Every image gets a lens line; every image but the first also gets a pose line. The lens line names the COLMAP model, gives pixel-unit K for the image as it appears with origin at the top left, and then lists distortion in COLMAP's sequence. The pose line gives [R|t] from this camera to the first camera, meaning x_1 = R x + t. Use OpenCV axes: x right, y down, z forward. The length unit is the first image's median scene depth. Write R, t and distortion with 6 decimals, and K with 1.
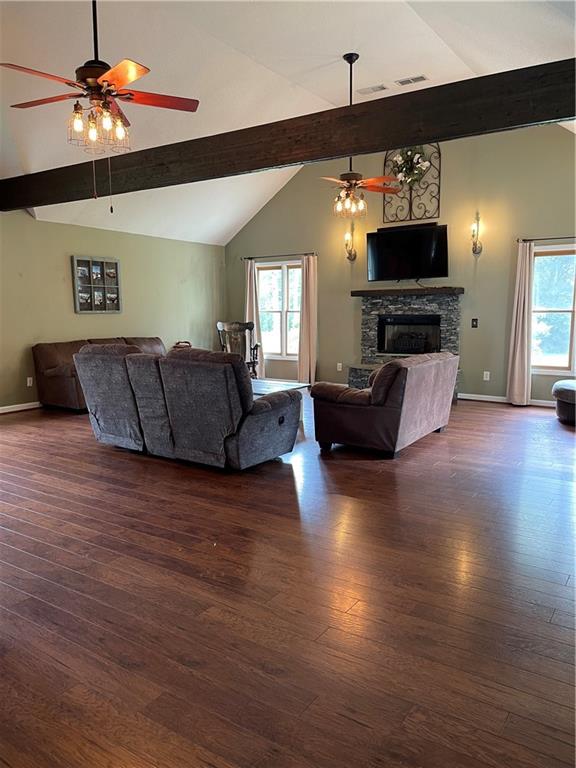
lens RADIAL K [[565.2, 0, 290.1], [0, 565.2, 386.5], [0, 0, 1]] dist [0.034504, -0.005759]
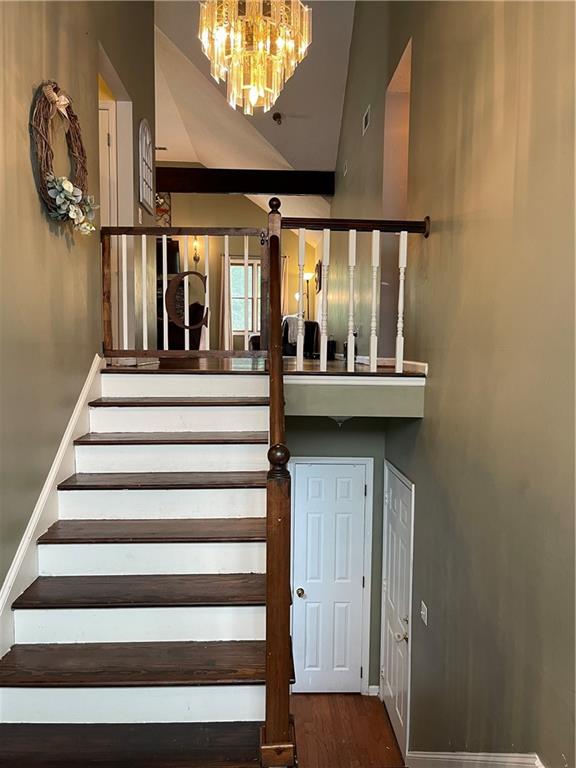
lens RADIAL K [[565.2, 0, 289.3], [0, 565.2, 383.8], [0, 0, 1]] dist [0.034504, -0.005759]
pose [[0.816062, -0.040678, 0.576531, -0.368732], [0.065618, 0.997591, -0.022494, 0.153648], [-0.574228, 0.056187, 0.816765, -0.406631]]
